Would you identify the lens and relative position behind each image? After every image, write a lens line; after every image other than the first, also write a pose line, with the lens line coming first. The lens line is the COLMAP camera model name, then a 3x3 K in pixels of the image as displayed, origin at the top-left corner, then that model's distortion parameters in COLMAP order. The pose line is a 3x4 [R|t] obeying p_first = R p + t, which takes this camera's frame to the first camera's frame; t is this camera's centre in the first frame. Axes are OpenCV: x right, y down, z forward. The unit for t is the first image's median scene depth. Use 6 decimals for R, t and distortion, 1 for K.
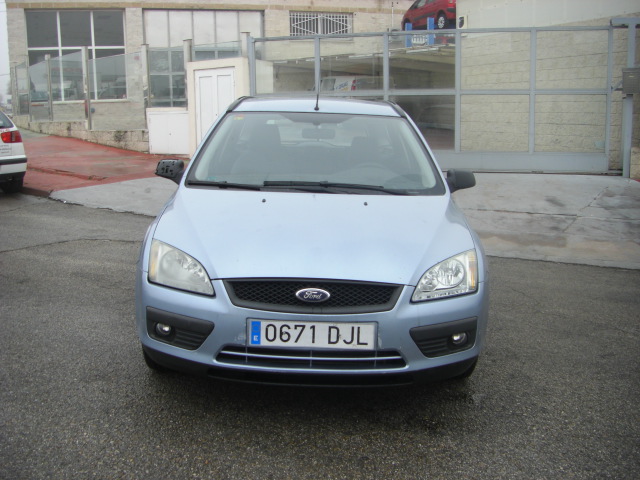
lens RADIAL K [[729.9, 0, 304.0], [0, 729.9, 241.4], [0, 0, 1]] dist [-0.202512, 0.146227]
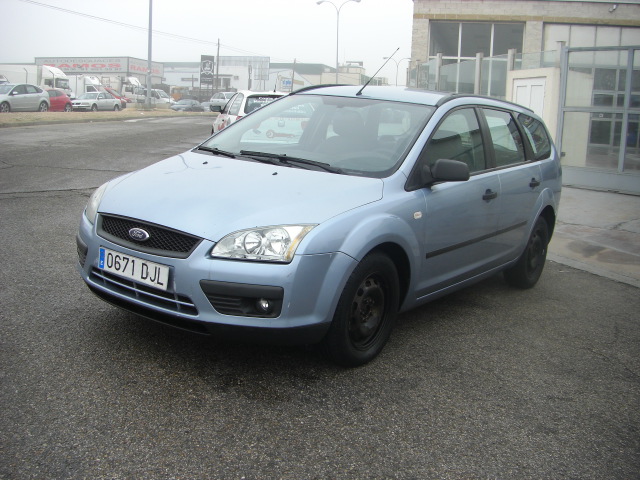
lens RADIAL K [[729.9, 0, 304.0], [0, 729.9, 241.4], [0, 0, 1]] dist [-0.202512, 0.146227]
pose [[0.808798, 0.147530, -0.569281, 0.857174], [-0.161279, 0.986552, 0.026532, 0.011512], [0.565540, 0.070354, 0.821715, 0.199266]]
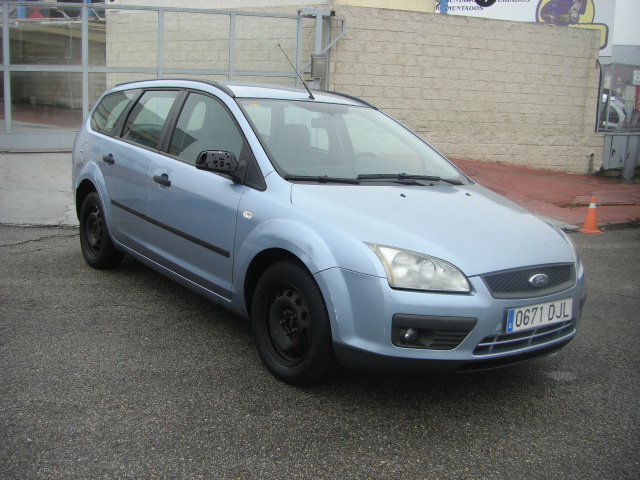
lens RADIAL K [[729.9, 0, 304.0], [0, 729.9, 241.4], [0, 0, 1]] dist [-0.202512, 0.146227]
pose [[0.791920, -0.083492, 0.604890, -0.913281], [0.060476, 0.996462, 0.058366, -0.069851], [-0.607623, -0.009640, 0.794167, 0.334837]]
